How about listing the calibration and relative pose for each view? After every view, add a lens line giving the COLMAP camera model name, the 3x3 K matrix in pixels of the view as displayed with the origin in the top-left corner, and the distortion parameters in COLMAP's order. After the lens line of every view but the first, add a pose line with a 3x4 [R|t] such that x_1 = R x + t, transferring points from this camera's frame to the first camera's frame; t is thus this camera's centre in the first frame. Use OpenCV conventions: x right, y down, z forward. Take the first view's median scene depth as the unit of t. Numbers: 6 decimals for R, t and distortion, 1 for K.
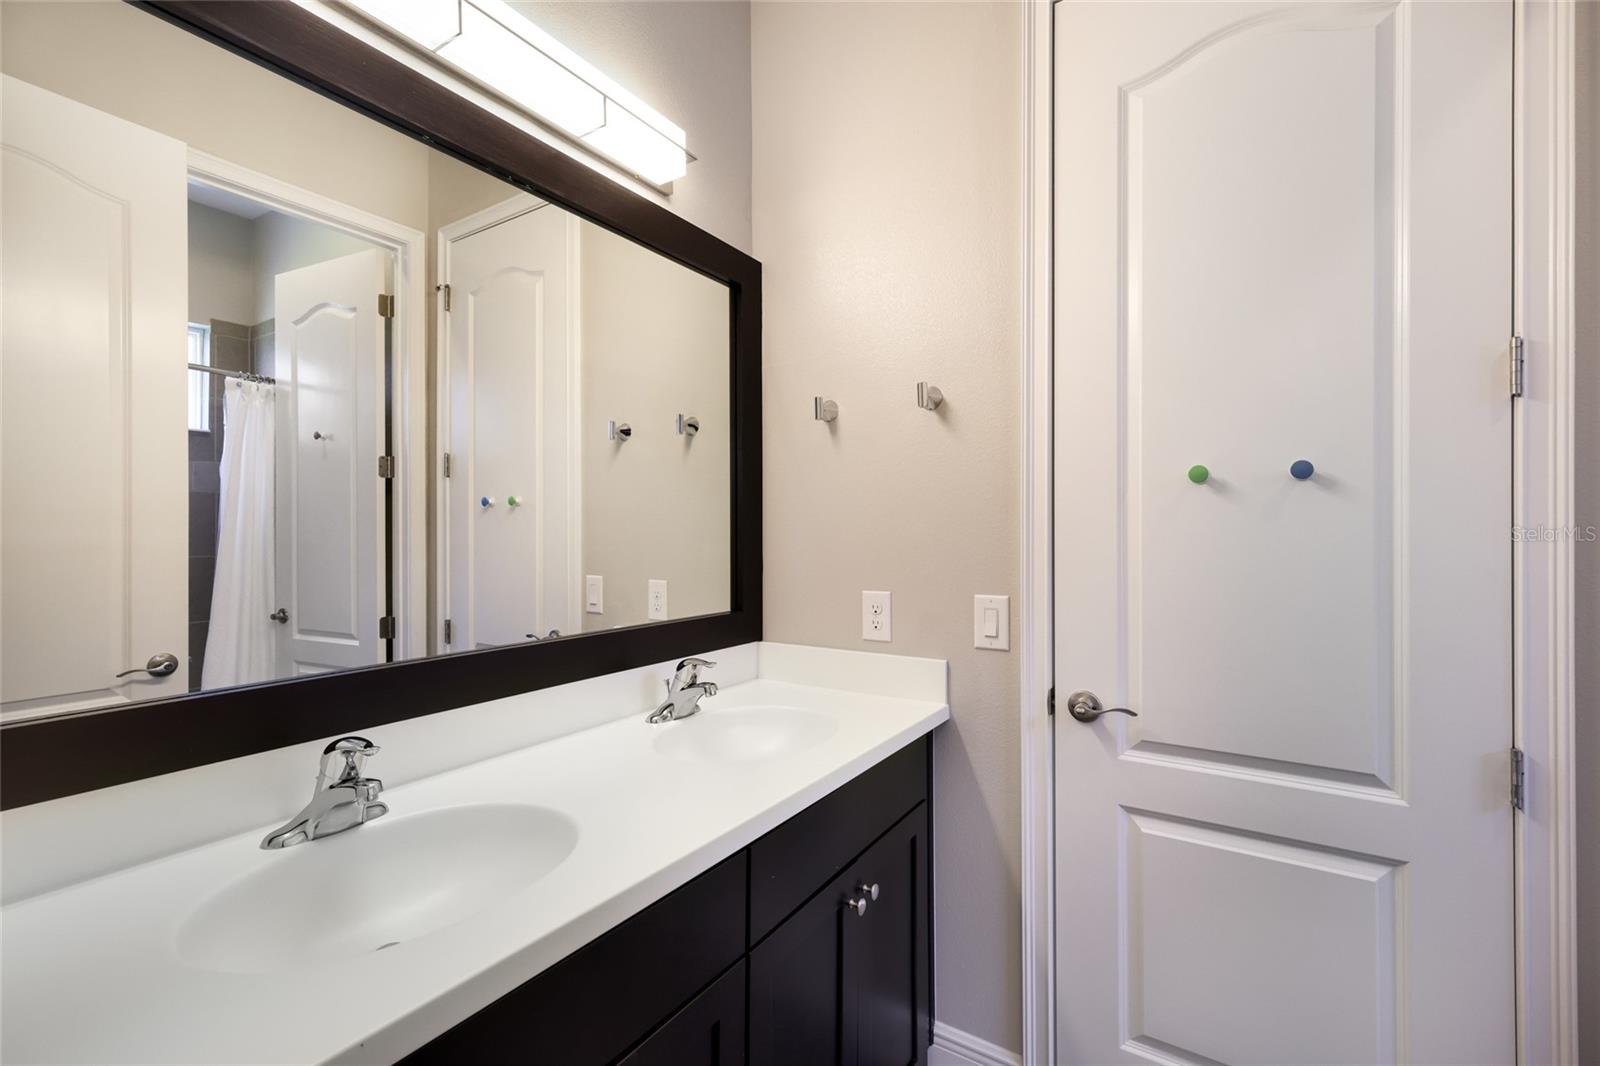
lens RADIAL K [[698.4, 0, 800.0], [0, 698.4, 533.0], [0, 0, 1]] dist [0.006479, -0.000245]
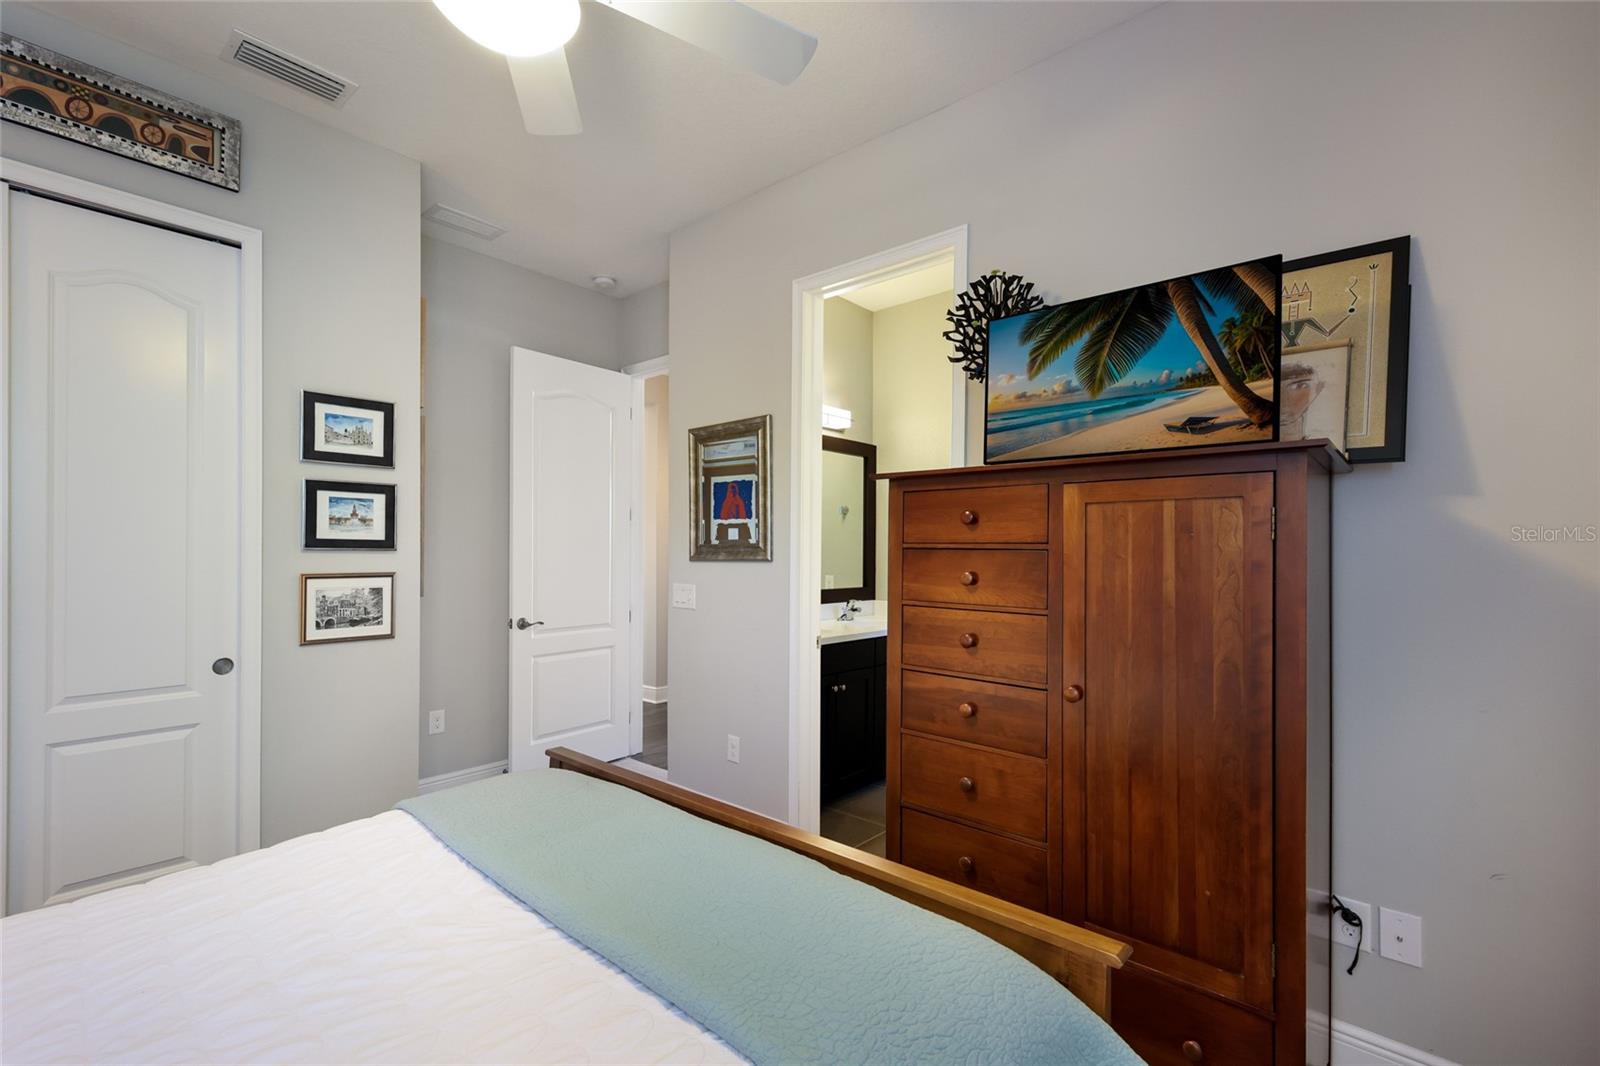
lens RADIAL K [[698.4, 0, 800.0], [0, 698.4, 533.0], [0, 0, 1]] dist [0.006479, -0.000245]
pose [[0.989711, 0.006248, -0.142942, 0.033285], [-0.009848, 0.999651, -0.024494, -0.017243], [0.142739, 0.025649, 0.989428, -1.504037]]
